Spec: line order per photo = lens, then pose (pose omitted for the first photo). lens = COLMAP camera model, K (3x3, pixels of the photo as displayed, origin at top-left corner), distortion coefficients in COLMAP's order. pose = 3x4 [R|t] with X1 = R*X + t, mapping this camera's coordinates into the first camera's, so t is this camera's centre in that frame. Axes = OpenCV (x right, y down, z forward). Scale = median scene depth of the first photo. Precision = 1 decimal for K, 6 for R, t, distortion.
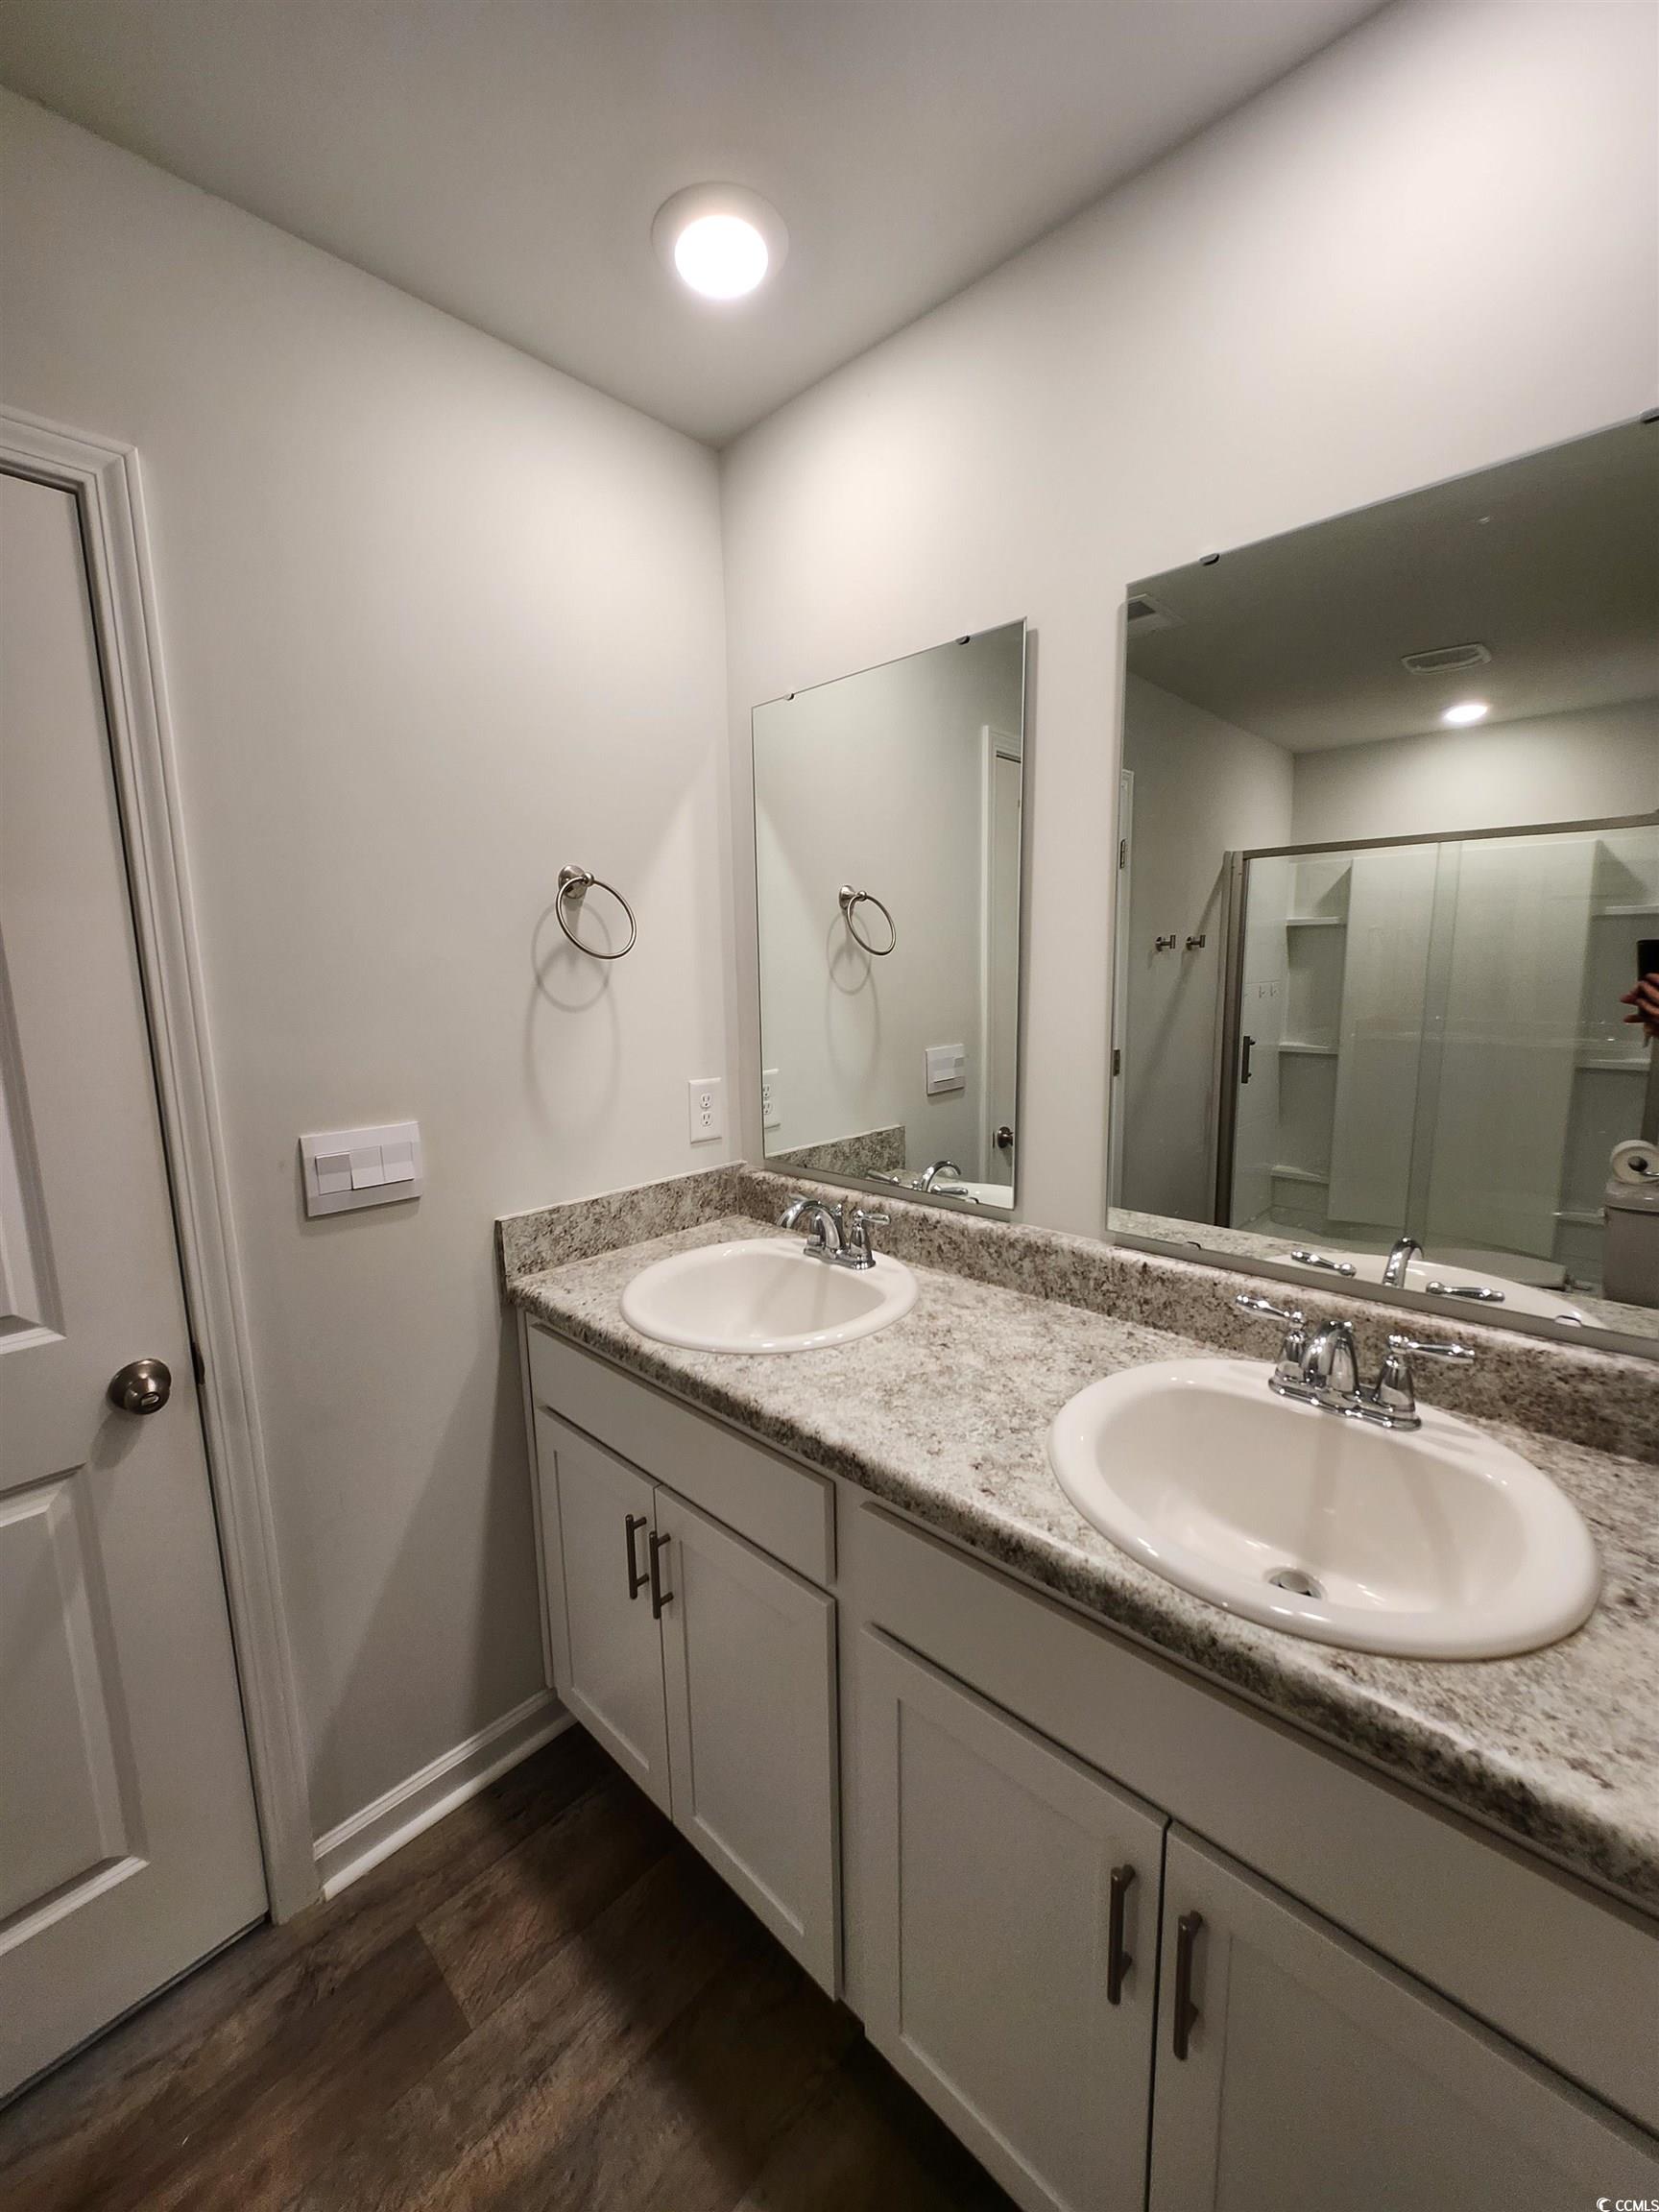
lens RADIAL K [[877.7, 0, 818.6], [0, 877.7, 1107.5], [0, 0, 1]] dist [-0.000120, 0.000163]
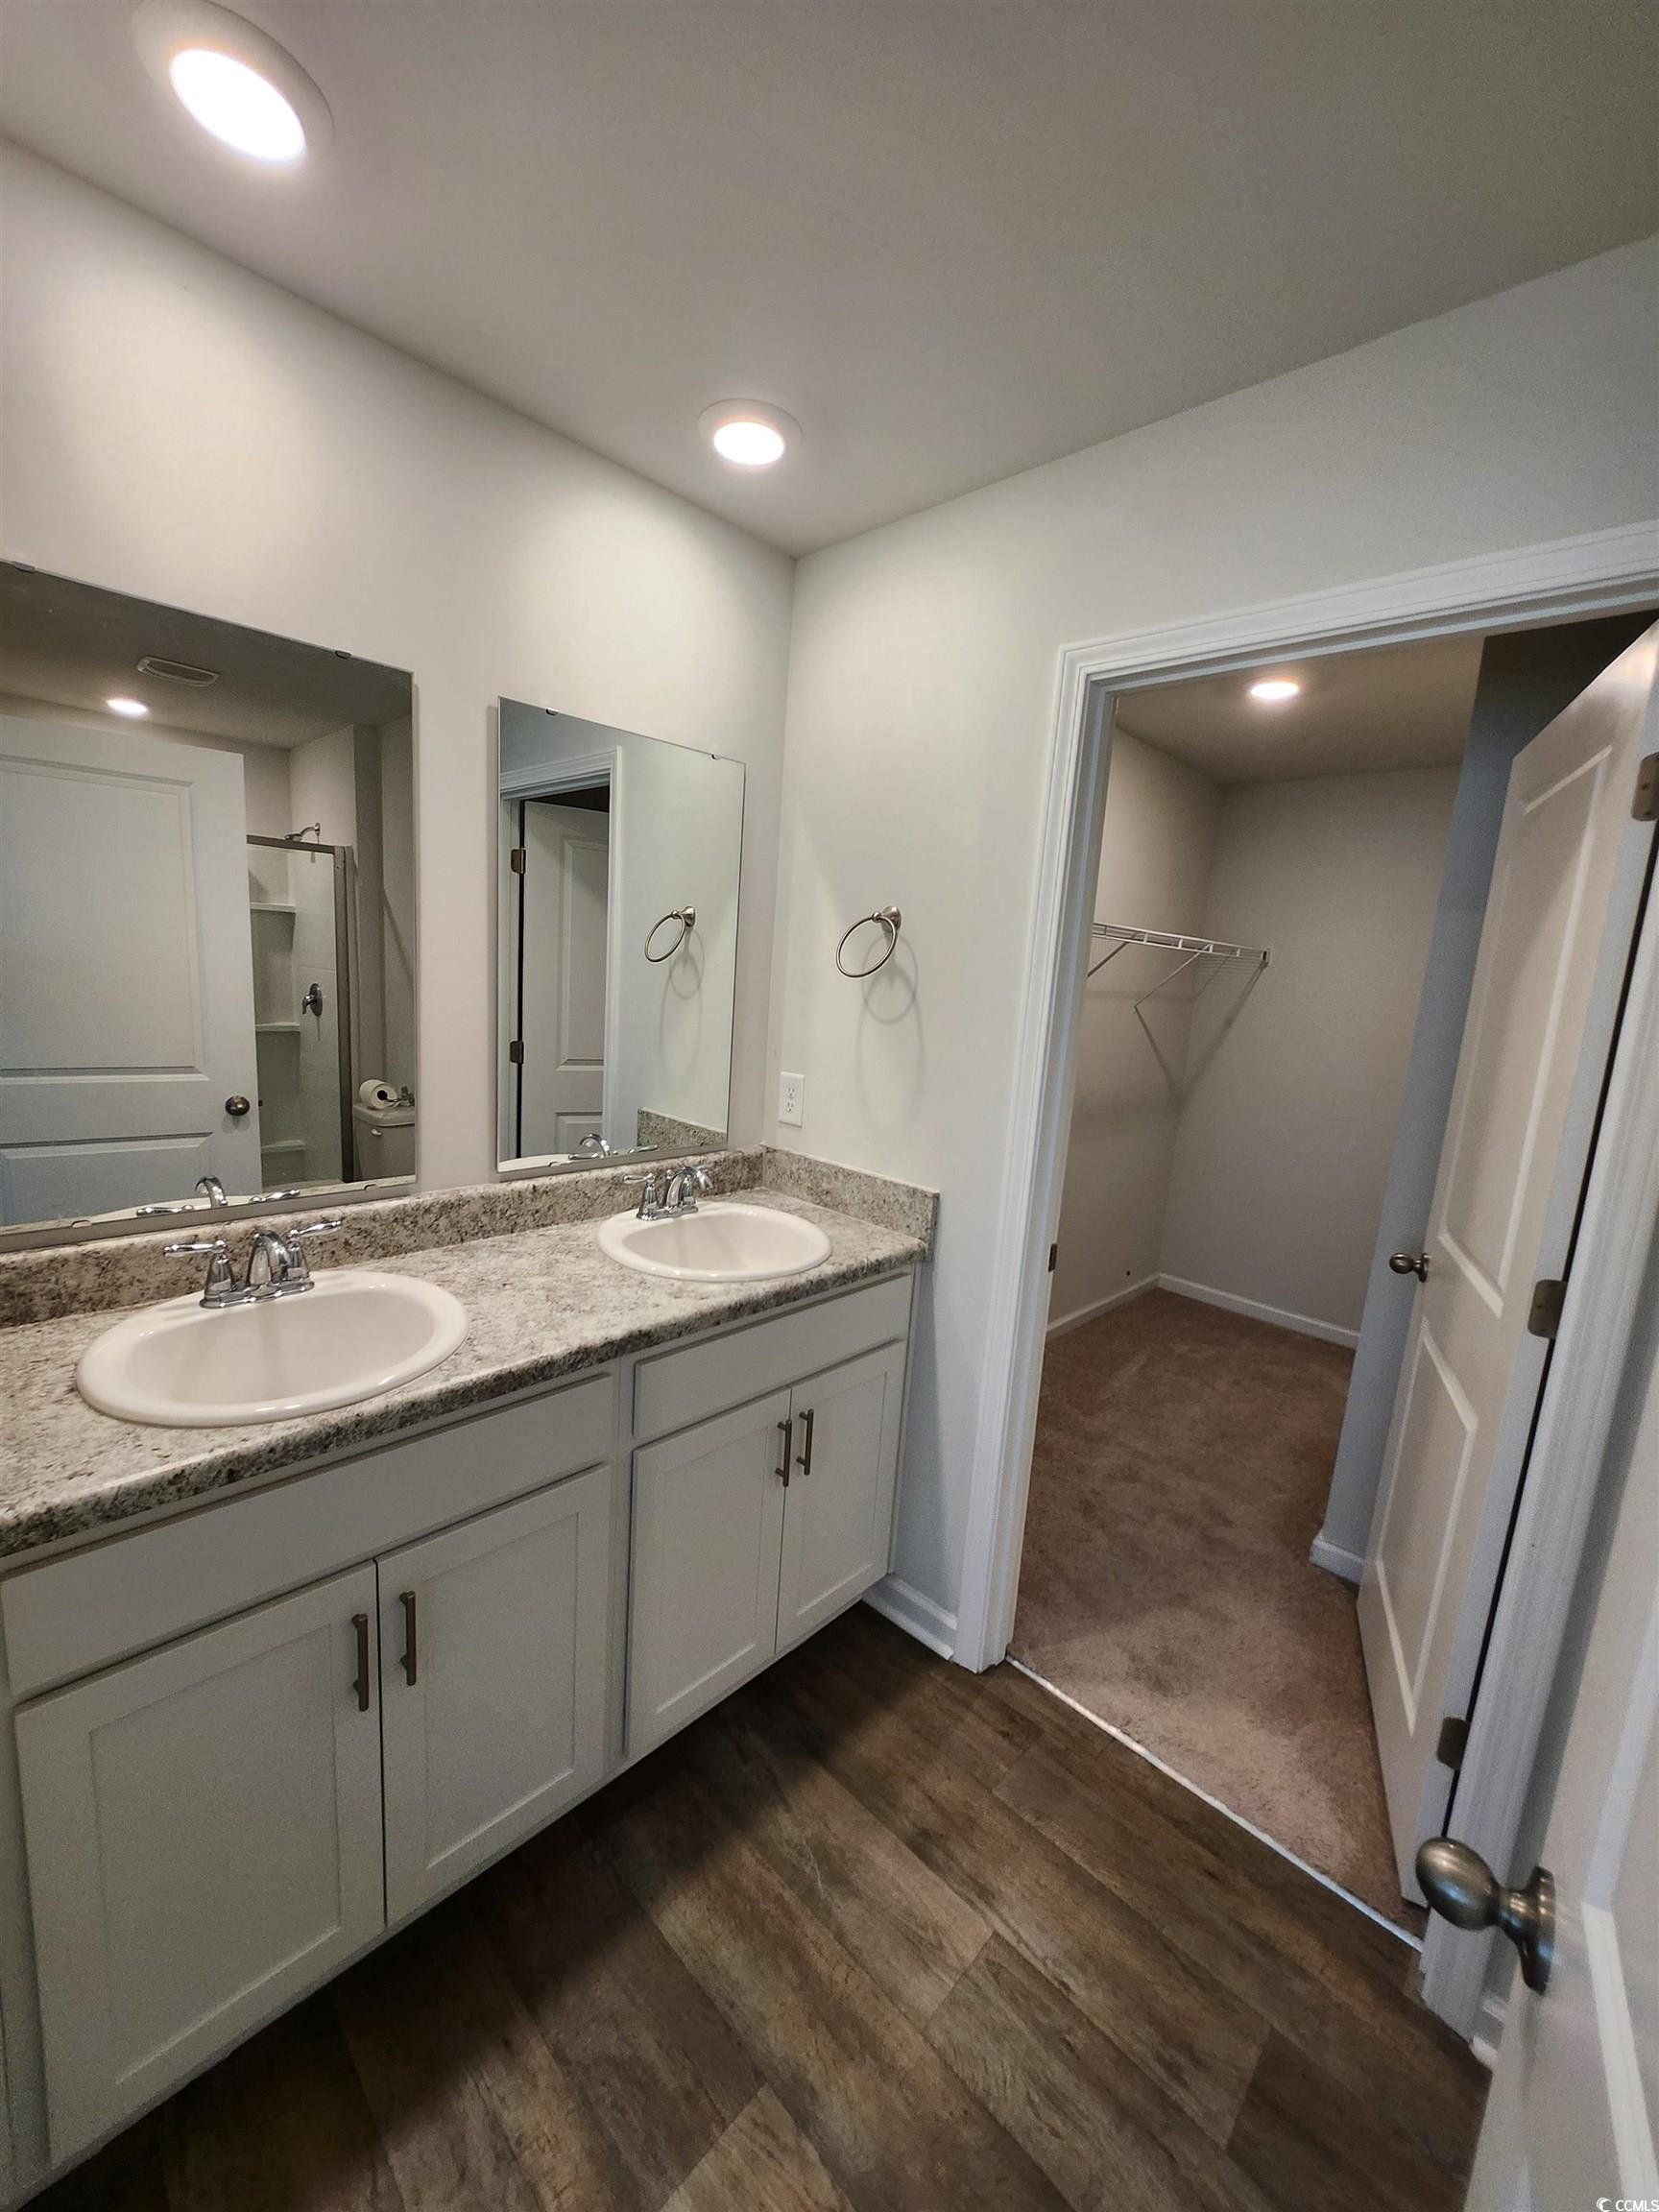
lens RADIAL K [[877.7, 0, 818.6], [0, 877.7, 1107.5], [0, 0, 1]] dist [-0.000120, 0.000163]
pose [[0.000325, -0.143603, 0.989635, -1.002127], [0.097044, 0.984969, 0.142894, -0.103335], [-0.995280, 0.095992, 0.014256, 0.501928]]
